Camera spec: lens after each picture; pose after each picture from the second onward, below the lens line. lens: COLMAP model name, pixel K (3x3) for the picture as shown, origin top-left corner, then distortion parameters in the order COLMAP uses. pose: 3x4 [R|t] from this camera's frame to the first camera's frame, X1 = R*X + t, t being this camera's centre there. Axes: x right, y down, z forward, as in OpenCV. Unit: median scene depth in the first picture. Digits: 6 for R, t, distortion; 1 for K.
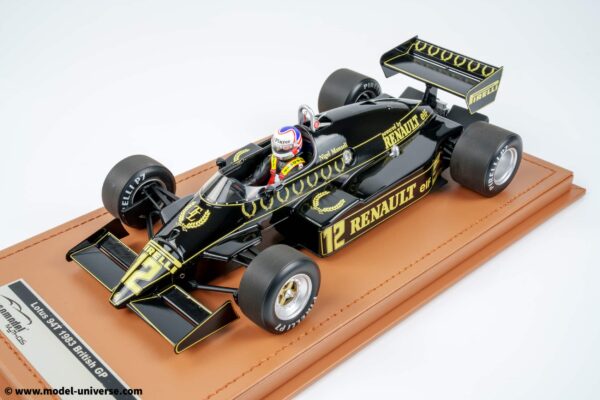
lens RADIAL K [[784.9, 0, 300.0], [0, 784.9, 200.0], [0, 0, 1]] dist [0.040382, 0.055088]
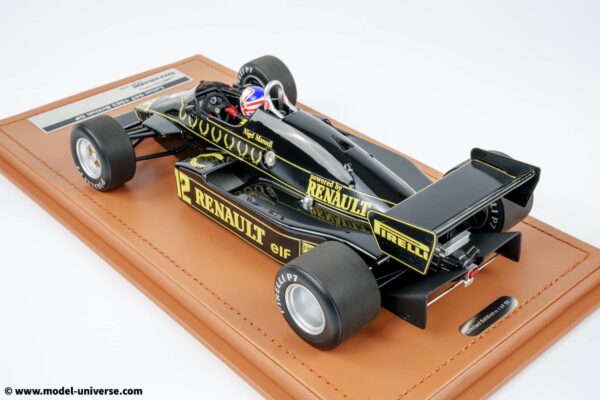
lens RADIAL K [[784.9, 0, 300.0], [0, 784.9, 200.0], [0, 0, 1]] dist [0.040382, 0.055088]
pose [[-0.001742, 0.560448, -0.828188, 0.850167], [-0.538230, 0.697471, 0.473121, -0.476127], [0.842796, 0.446579, 0.300435, 0.803495]]
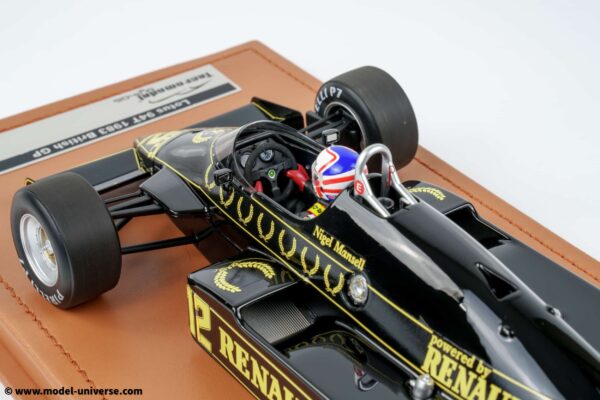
lens RADIAL K [[1201.0, 0, 300.0], [0, 1201.0, 200.0], [0, 0, 1]] dist [0.154521, -0.010016]
pose [[-0.119899, 0.564618, -0.816597, 0.656029], [-0.534211, 0.656607, 0.532434, -0.478689], [0.836805, 0.500073, 0.222899, 0.799596]]
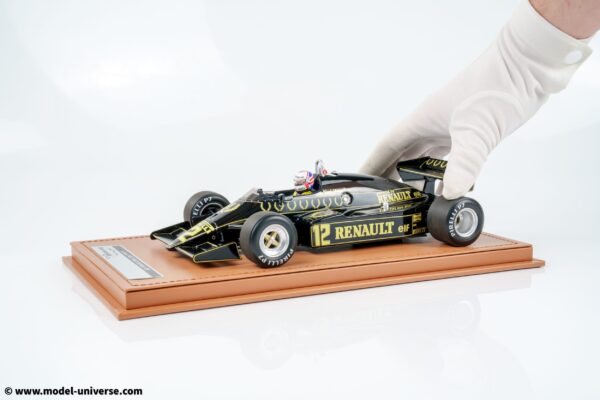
lens RADIAL K [[842.8, 0, 300.0], [0, 842.8, 200.0], [0, 0, 1]] dist [-0.000069, -0.004856]
pose [[0.962451, 0.050810, -0.266657, 0.403687], [-0.156495, 0.906510, -0.392109, 0.585767], [0.221804, 0.419117, 0.880423, -0.397622]]
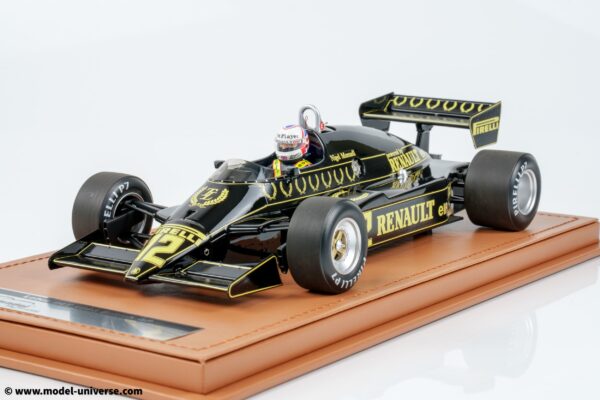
lens RADIAL K [[1415.7, 0, 300.0], [0, 1415.7, 200.0], [0, 0, 1]] dist [0.058119, 0.111810]
pose [[0.977391, -0.024487, 0.210018, -0.336740], [0.105527, 0.917214, -0.384164, 0.584624], [-0.183224, 0.397641, 0.899061, -0.384537]]
